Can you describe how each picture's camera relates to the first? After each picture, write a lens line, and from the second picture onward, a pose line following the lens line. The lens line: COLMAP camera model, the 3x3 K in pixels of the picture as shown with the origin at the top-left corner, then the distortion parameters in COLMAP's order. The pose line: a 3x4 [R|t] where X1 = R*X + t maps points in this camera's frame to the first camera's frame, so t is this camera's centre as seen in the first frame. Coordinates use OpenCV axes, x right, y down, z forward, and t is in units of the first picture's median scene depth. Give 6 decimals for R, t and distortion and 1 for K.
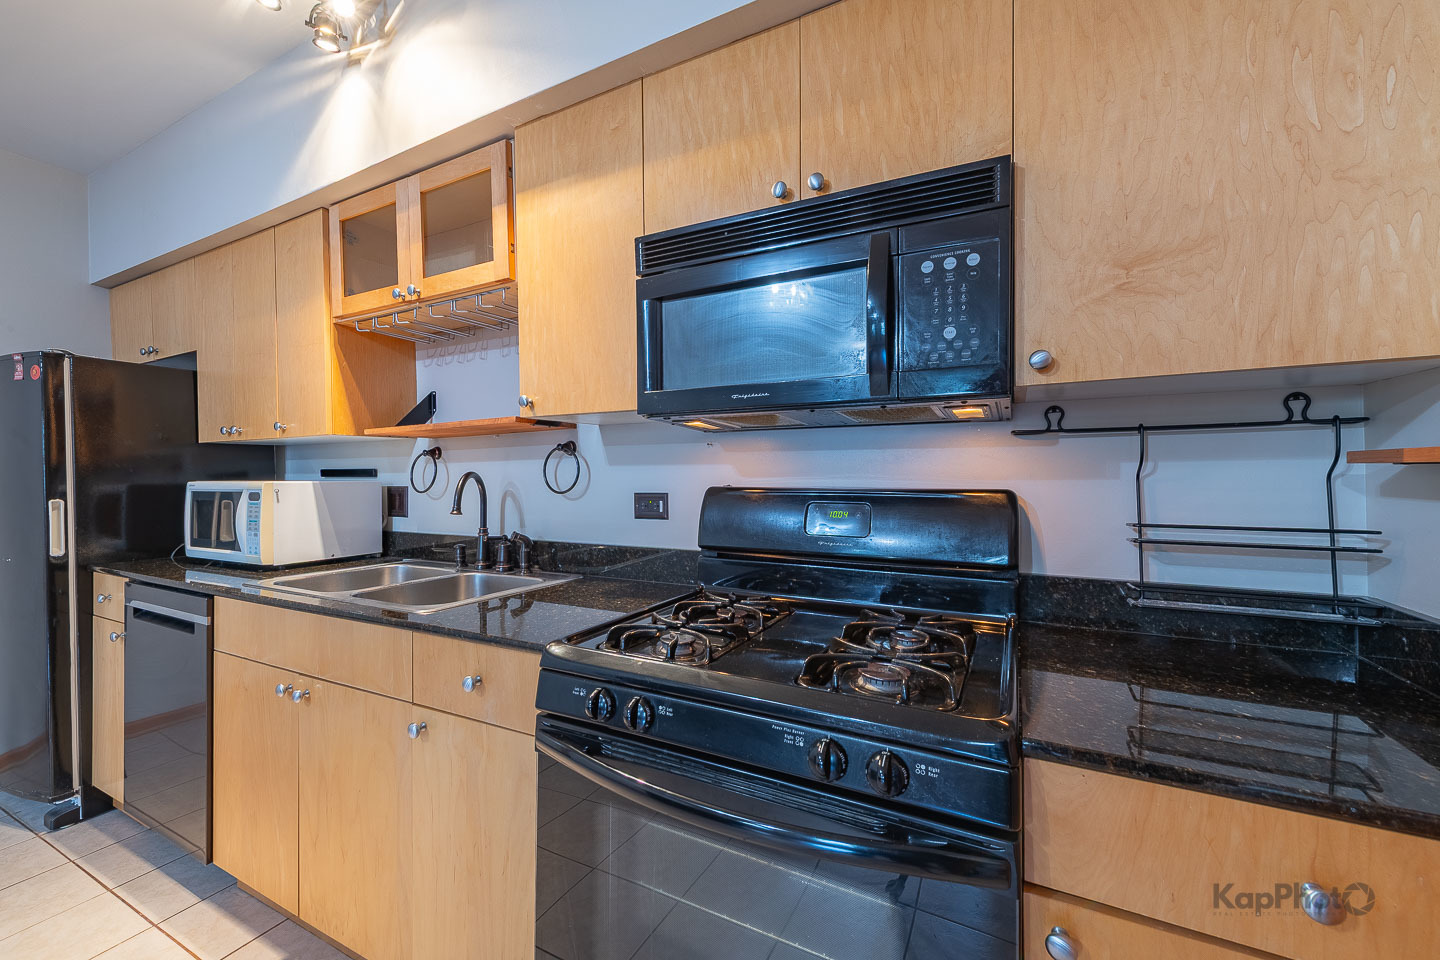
lens RADIAL K [[561.8, 0, 749.2], [0, 561.8, 479.7], [0, 0, 1]] dist [0.000522, 0.000062]
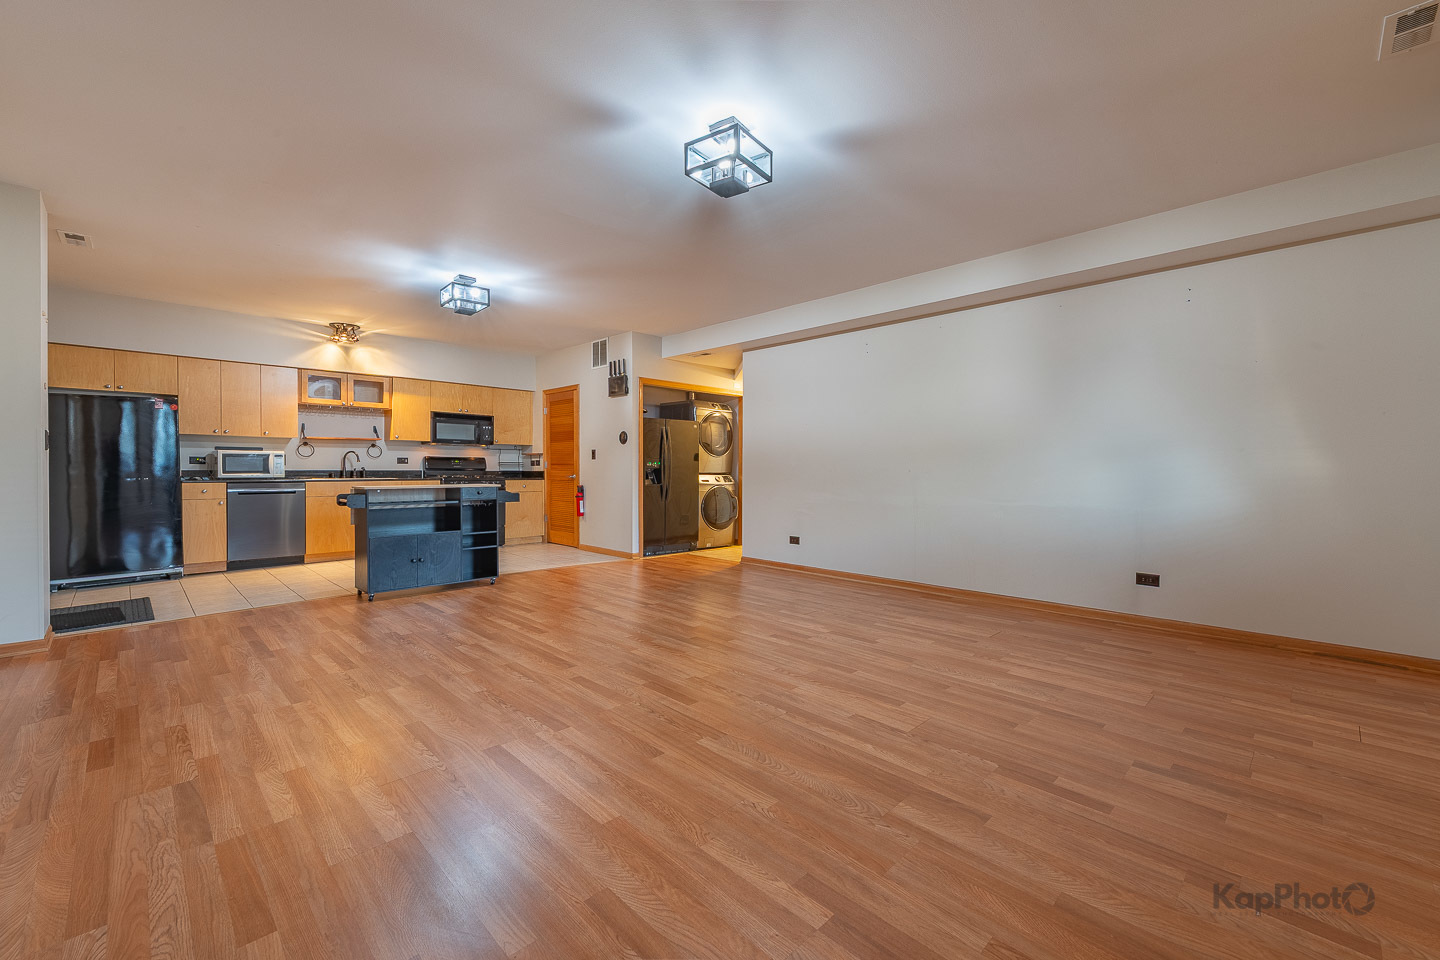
lens RADIAL K [[561.5, 0, 758.3], [0, 561.5, 477.7], [0, 0, 1]] dist [0.021958, -0.000182]
pose [[0.237327, -0.012250, 0.971353, -4.155228], [0.003749, 0.999925, 0.011694, 0.152547], [-0.971423, 0.000866, 0.237355, -2.950591]]
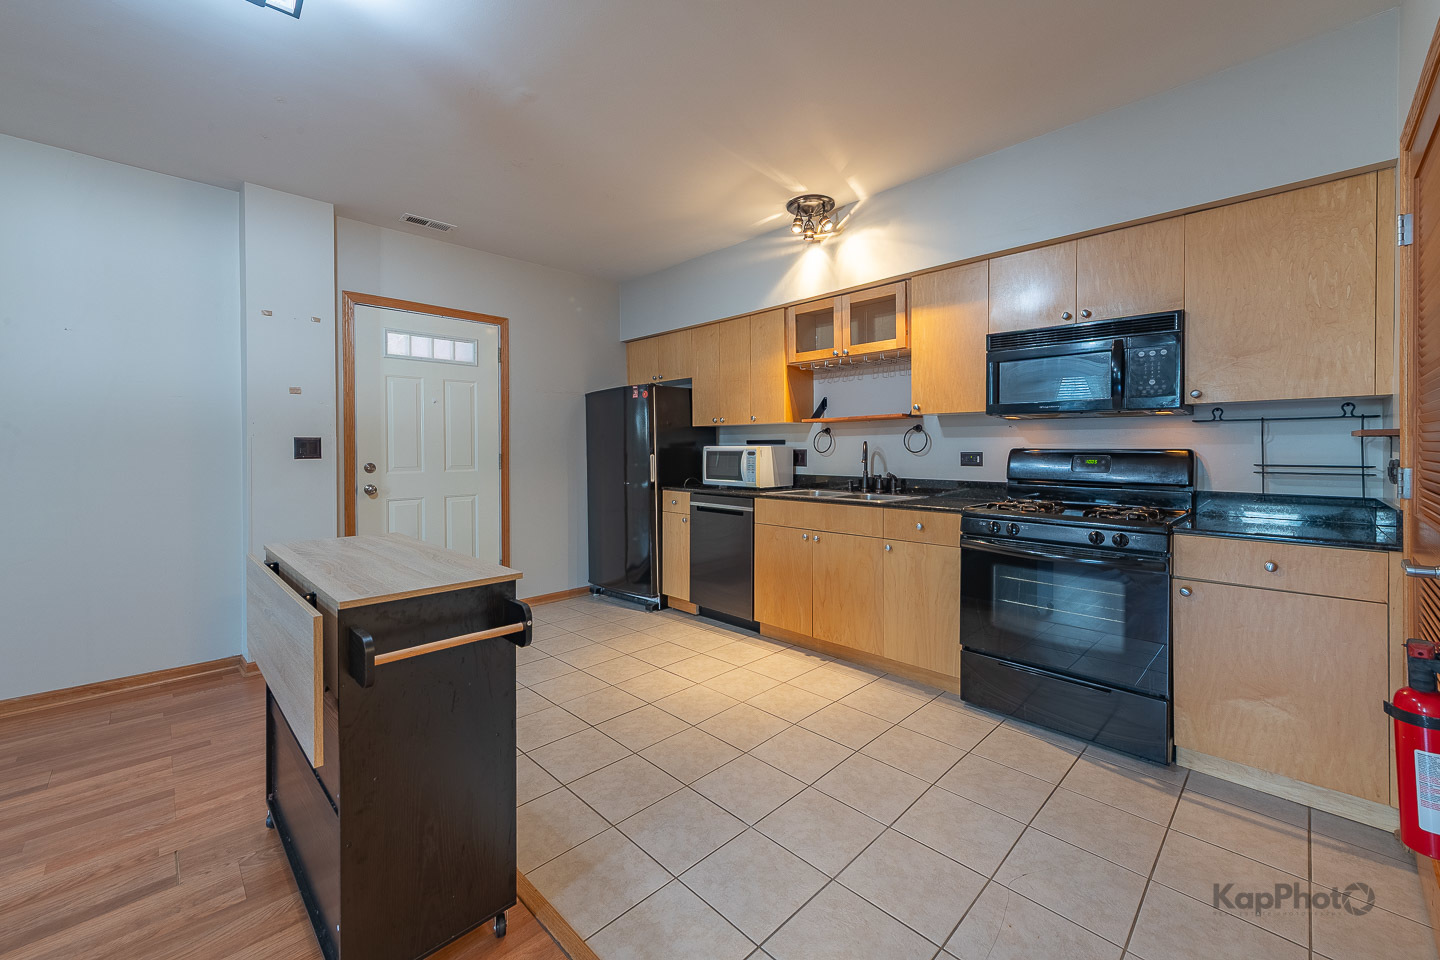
lens RADIAL K [[592.4, 0, 730.7], [0, 592.4, 451.6], [0, 0, 1]] dist [0.017035, -0.000635]
pose [[0.951843, 0.003495, -0.306565, -0.373935], [-0.003189, 0.999994, 0.001501, 0.024212], [0.306568, -0.000451, 0.951849, -1.292383]]
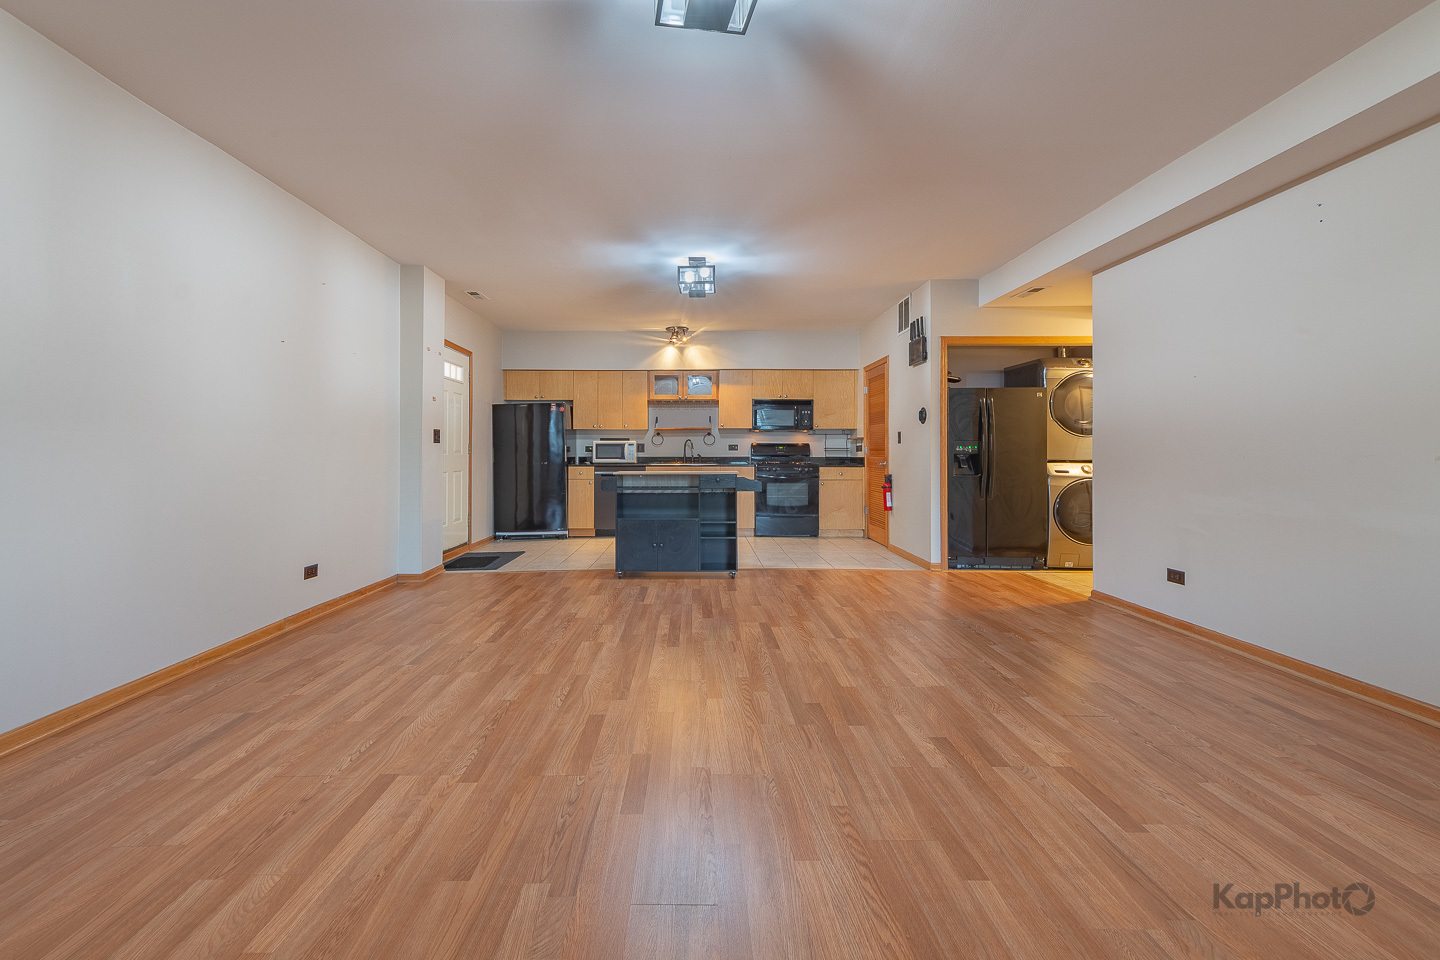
lens RADIAL K [[601.0, 0, 734.2], [0, 601.0, 448.9], [0, 0, 1]] dist [0.014802, -0.000293]
pose [[0.853805, 0.006569, 0.520552, -2.980396], [0.002568, 0.999855, -0.016830, 0.155630], [-0.520587, 0.015706, 0.853664, -3.501265]]
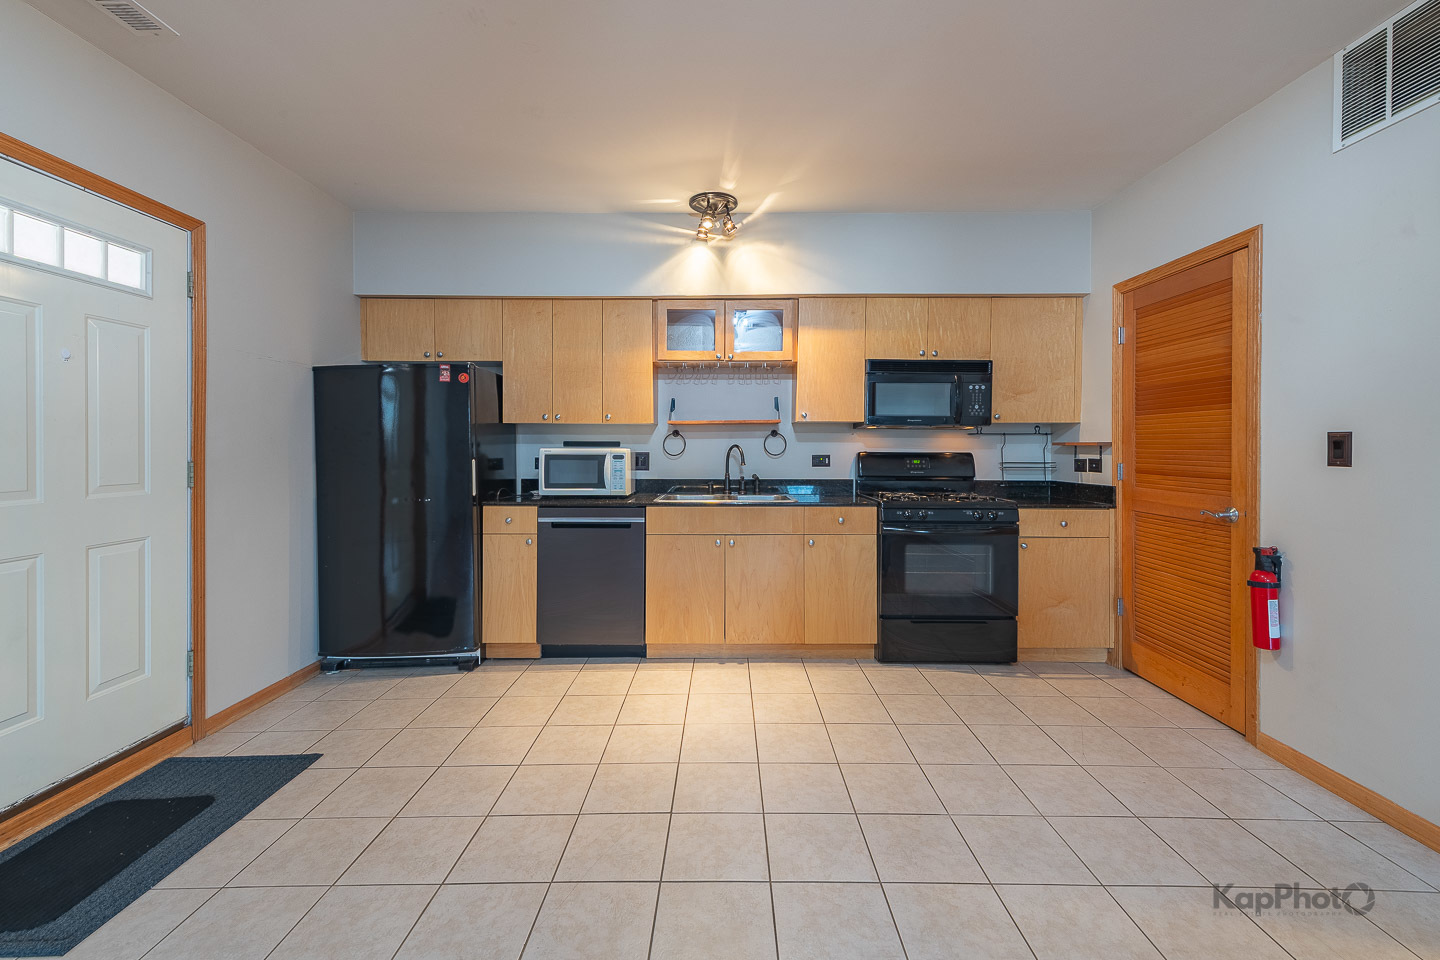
lens RADIAL K [[592.4, 0, 730.7], [0, 592.4, 451.6], [0, 0, 1]] dist [0.017035, -0.000635]
pose [[0.883925, 0.002191, 0.467624, -1.787000], [-0.002178, 0.999997, -0.000567, 0.014377], [-0.467624, -0.000517, 0.883927, -1.020313]]
